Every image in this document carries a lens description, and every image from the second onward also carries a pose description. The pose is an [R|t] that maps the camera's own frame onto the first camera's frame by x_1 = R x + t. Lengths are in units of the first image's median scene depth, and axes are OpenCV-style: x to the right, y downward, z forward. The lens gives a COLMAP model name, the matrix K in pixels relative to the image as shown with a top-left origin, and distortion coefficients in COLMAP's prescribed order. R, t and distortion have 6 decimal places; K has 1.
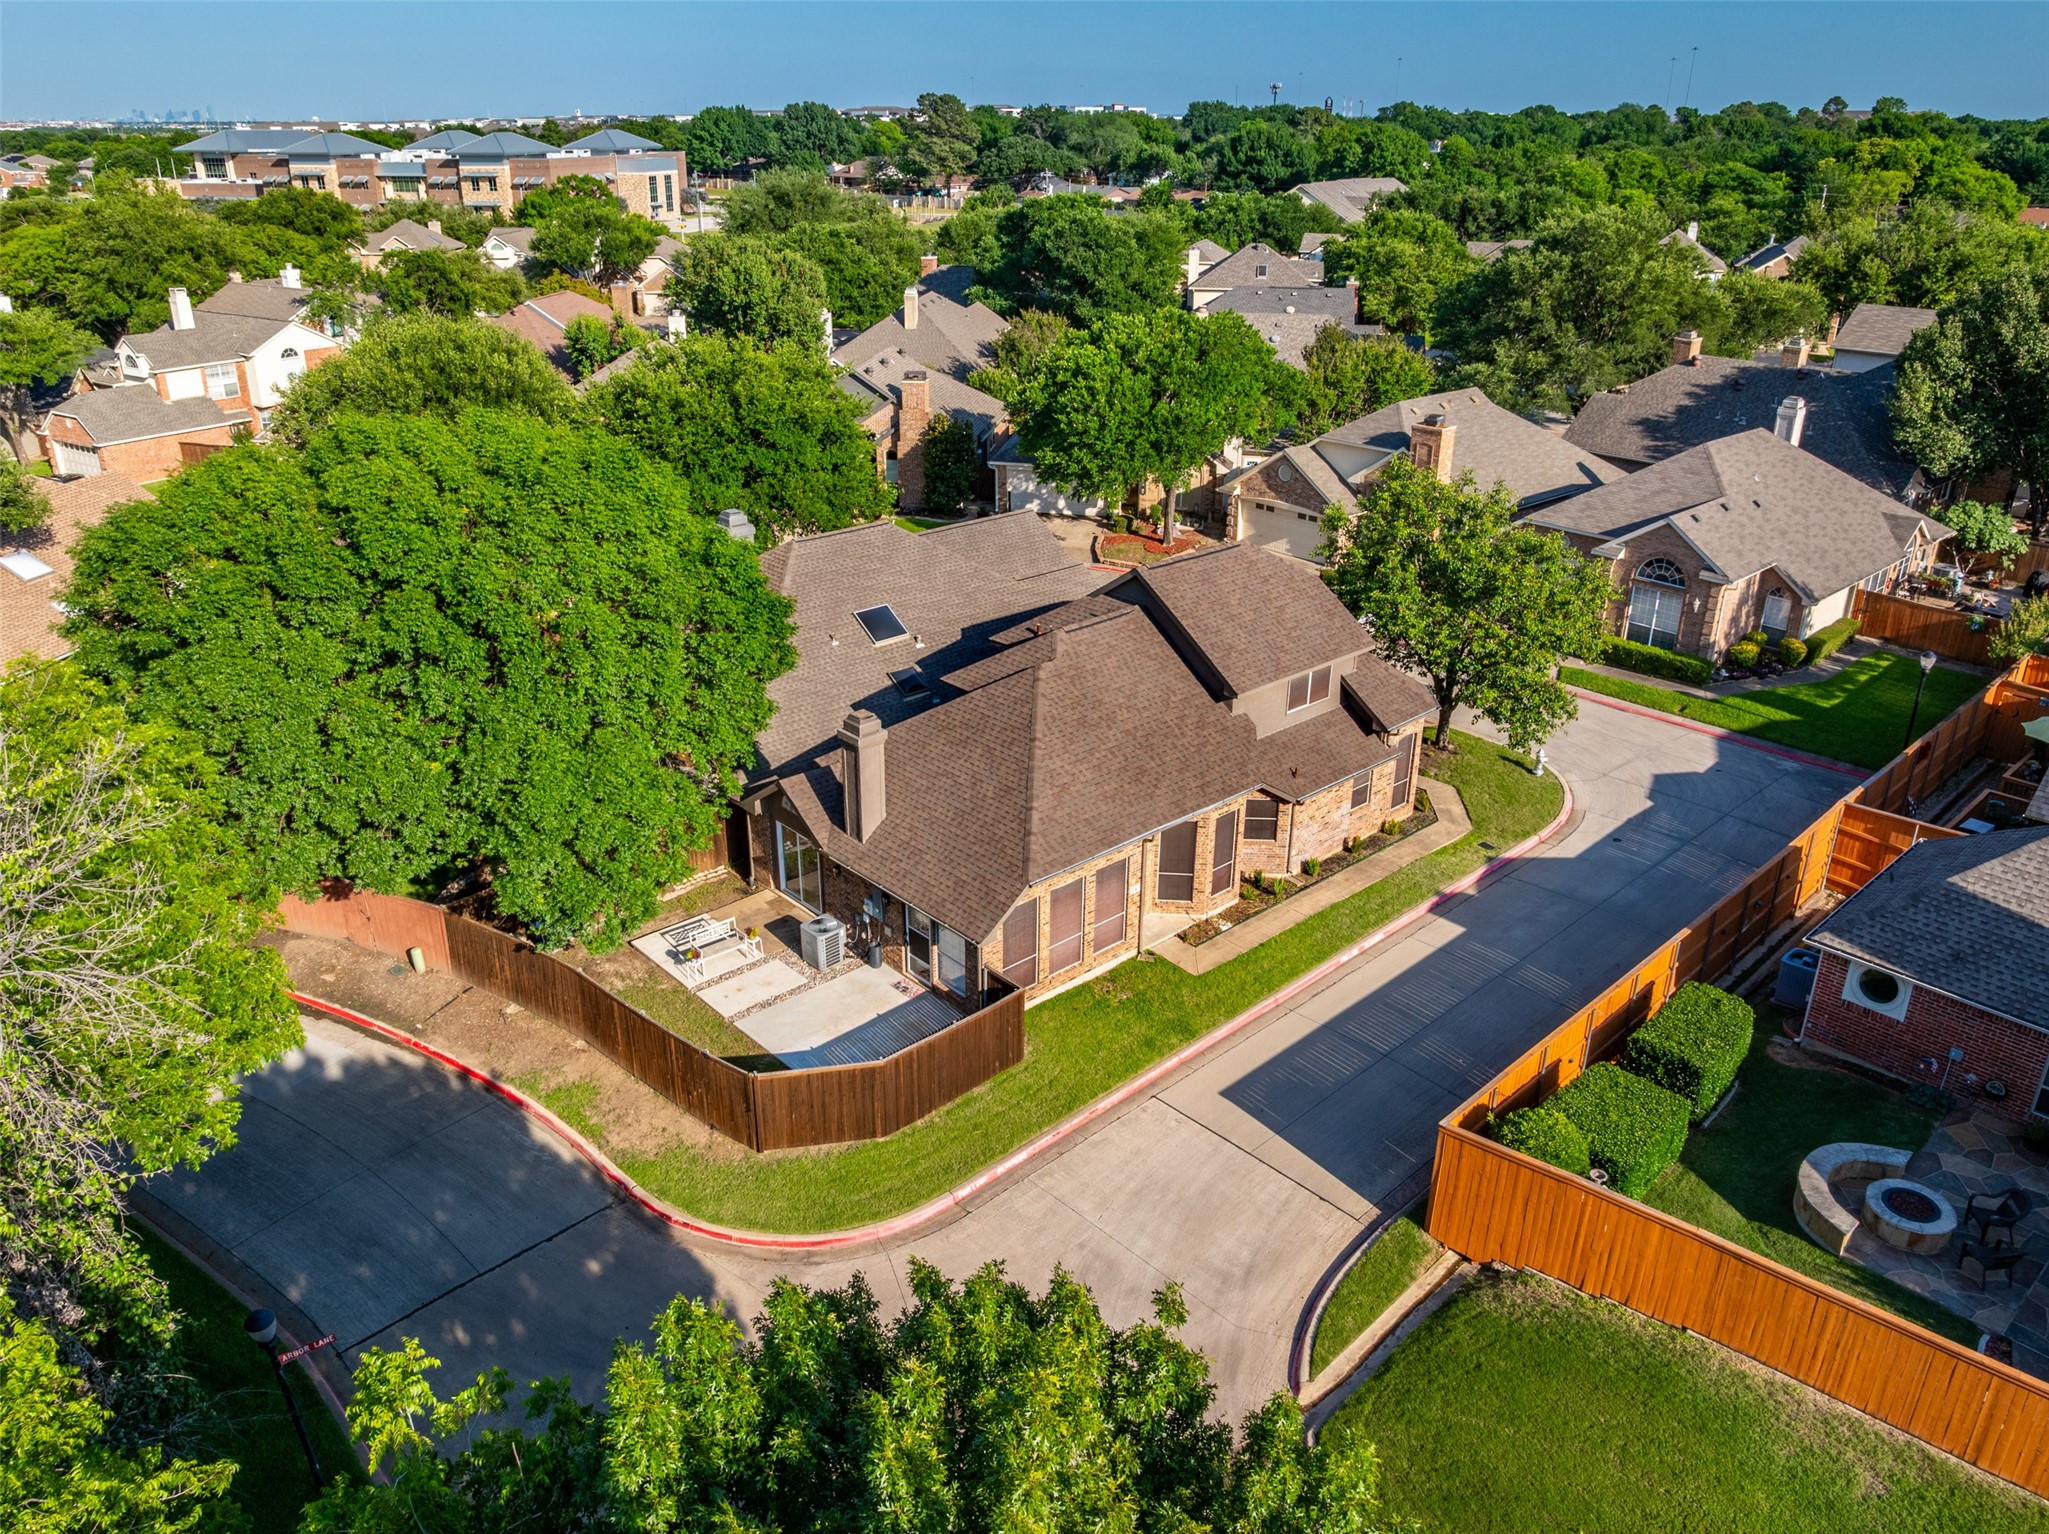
lens RADIAL K [[1489.6, 0, 1024.2], [0, 1489.6, 766.7], [0, 0, 1]] dist [-0.038964, 0.005844]
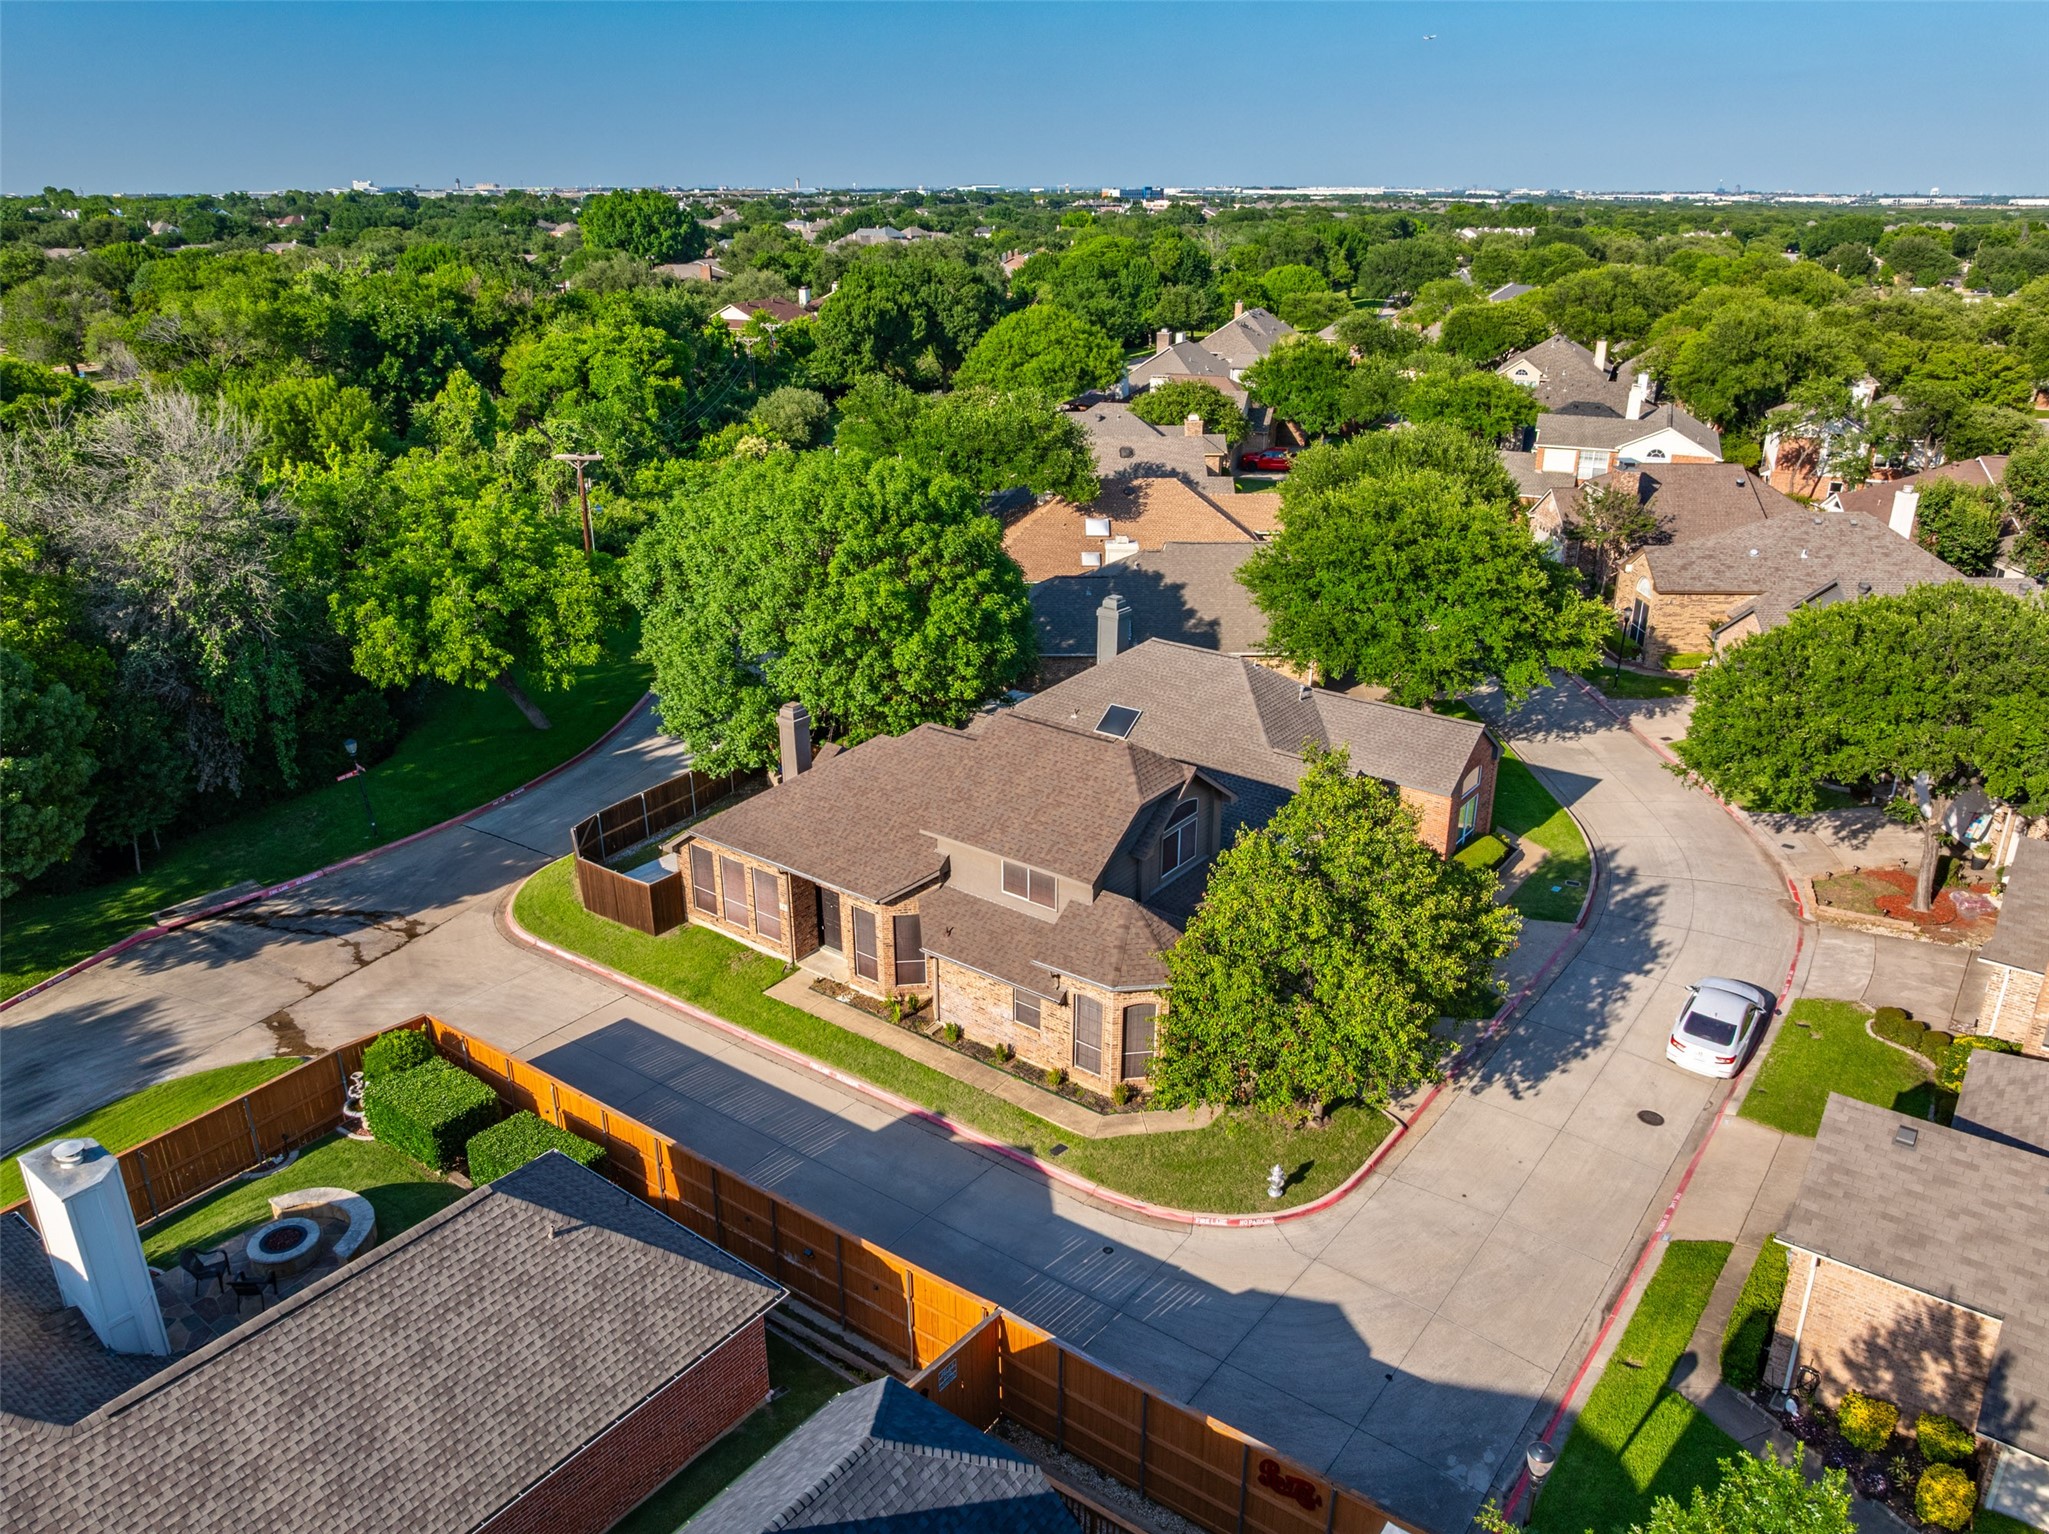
lens RADIAL K [[1489.6, 0, 1022.7], [0, 1489.6, 771.1], [0, 0, 1]] dist [-0.038964, 0.005844]
pose [[0.161457, 0.340860, -0.926146, 0.989928], [-0.401603, 0.879932, 0.253839, -0.334968], [0.901469, 0.330959, 0.278962, 0.645204]]
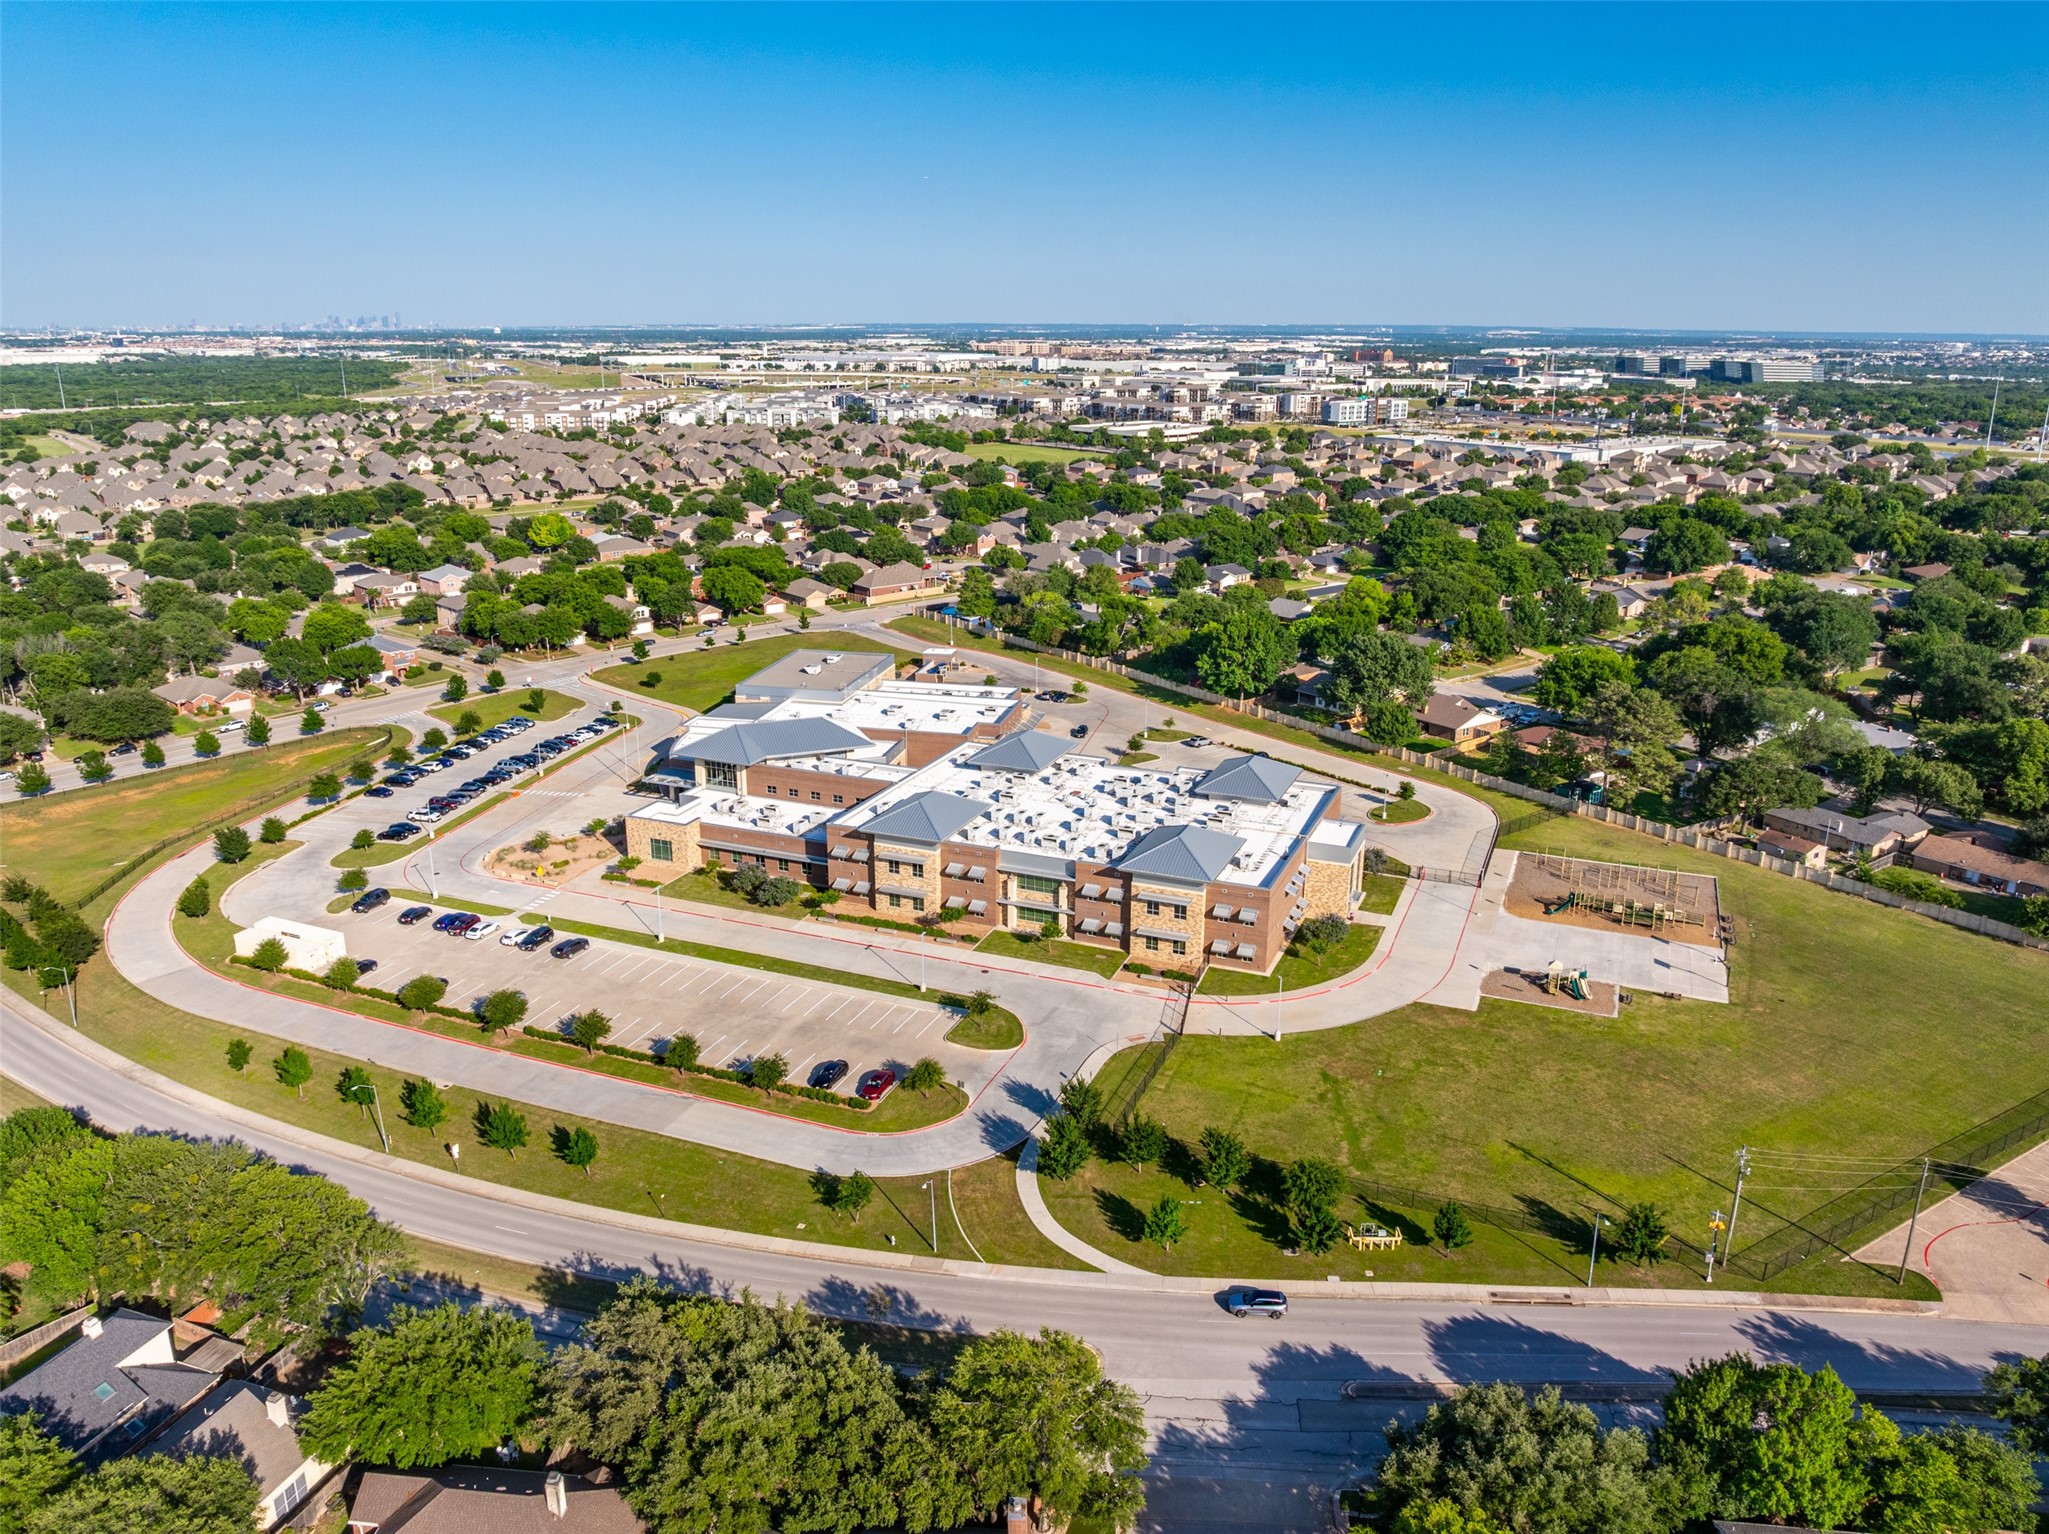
lens RADIAL K [[1489.6, 0, 1018.3], [0, 1489.6, 758.4], [0, 0, 1]] dist [-0.038964, 0.005844]
pose [[0.996526, 0.019697, -0.080915, -2.044587], [-0.029745, 0.991720, -0.124926, -2.012306], [0.077784, 0.126899, 0.988861, 1.351165]]
